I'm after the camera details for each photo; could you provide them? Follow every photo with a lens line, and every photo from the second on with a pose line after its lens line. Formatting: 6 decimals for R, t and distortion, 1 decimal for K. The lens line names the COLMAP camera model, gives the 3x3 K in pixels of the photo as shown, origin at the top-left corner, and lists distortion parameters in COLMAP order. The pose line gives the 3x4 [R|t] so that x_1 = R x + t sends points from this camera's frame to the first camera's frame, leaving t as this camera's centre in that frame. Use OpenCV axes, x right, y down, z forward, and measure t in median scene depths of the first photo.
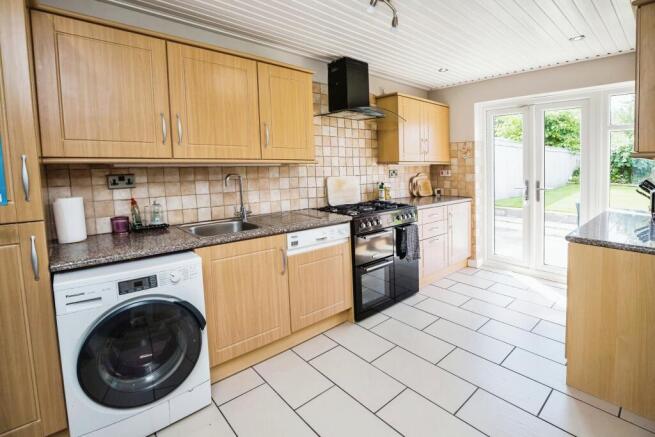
lens RADIAL K [[307.1, 0, 328.2], [0, 307.1, 219.4], [0, 0, 1]] dist [-0.034380, 0.004814]
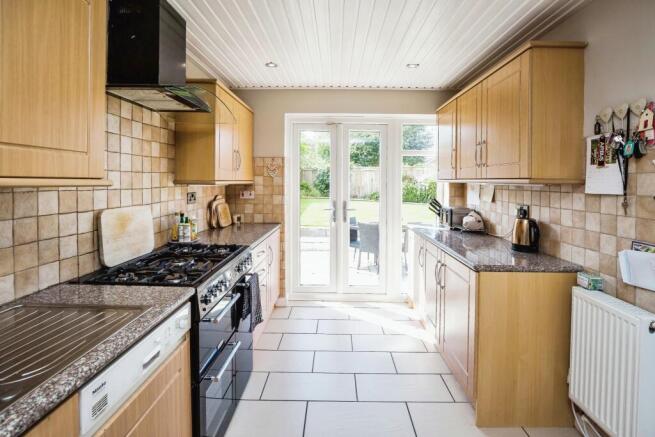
lens RADIAL K [[336.5, 0, 332.0], [0, 336.5, 188.8], [0, 0, 1]] dist [-0.026785, 0.000844]
pose [[0.662267, -0.005371, 0.749248, -0.136659], [0.116996, 0.988450, -0.096329, -0.067098], [-0.740077, 0.151455, 0.655246, 0.313876]]
